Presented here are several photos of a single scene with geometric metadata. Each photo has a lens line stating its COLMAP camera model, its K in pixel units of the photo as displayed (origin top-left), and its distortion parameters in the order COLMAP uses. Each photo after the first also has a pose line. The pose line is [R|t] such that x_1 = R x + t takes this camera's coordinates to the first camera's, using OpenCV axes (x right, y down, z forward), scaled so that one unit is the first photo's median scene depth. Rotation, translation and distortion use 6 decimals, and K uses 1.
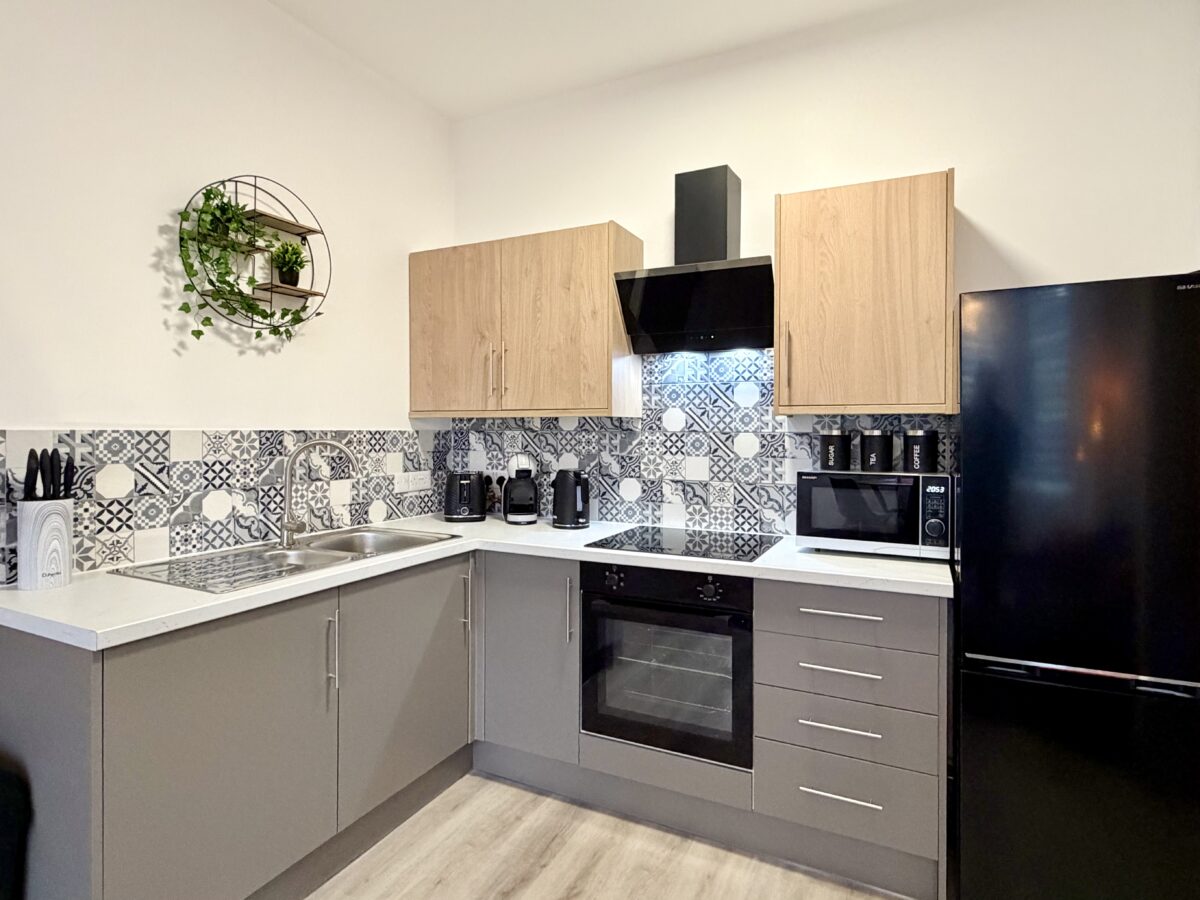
lens RADIAL K [[640.0, 0, 600.4], [0, 640.0, 435.8], [0, 0, 1]] dist [0.000650, -0.000398]
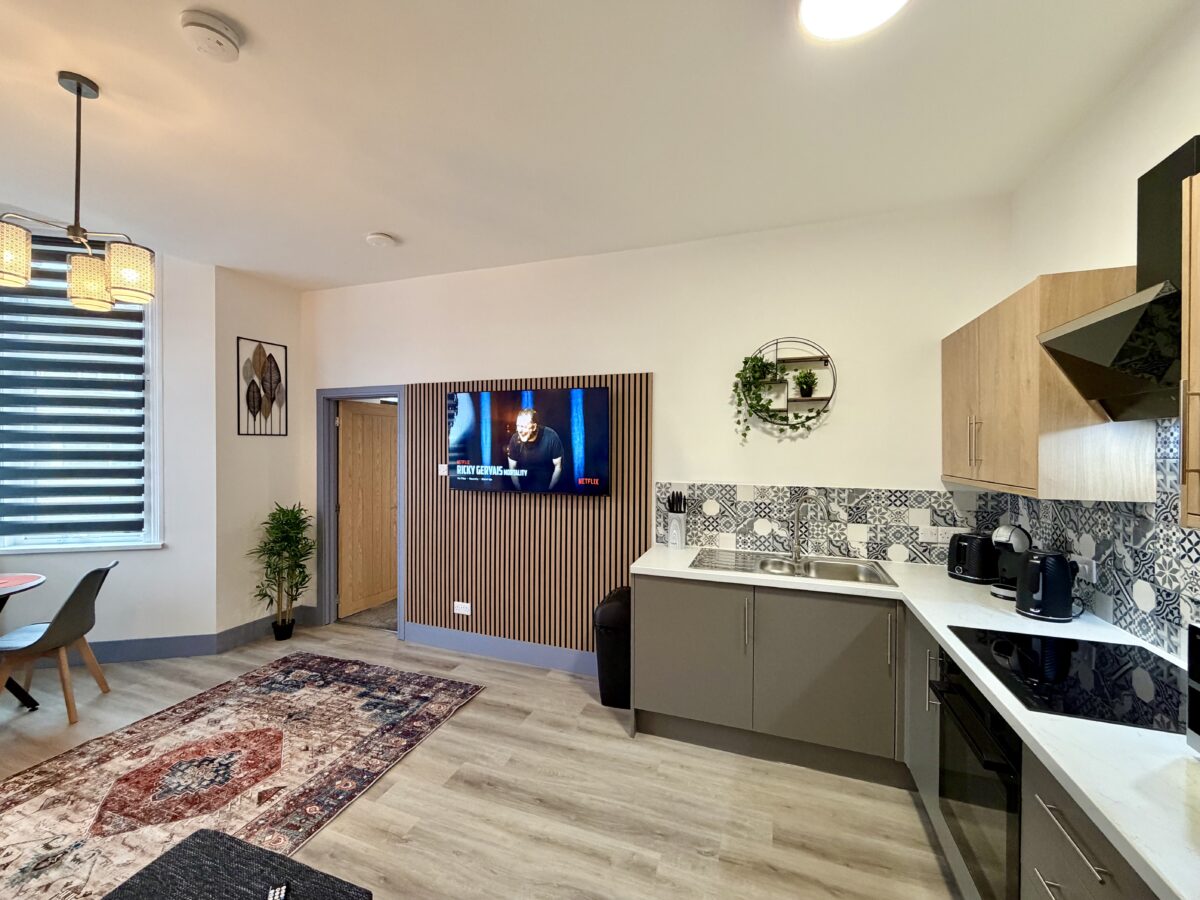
lens RADIAL K [[486.3, 0, 596.0], [0, 486.3, 450.5], [0, 0, 1]] dist [-0.000369, -0.000242]
pose [[0.104033, 0.004948, -0.994562, 0.597449], [-0.014349, 0.999891, 0.003474, -0.087603], [0.994470, 0.013909, 0.104093, 0.318866]]
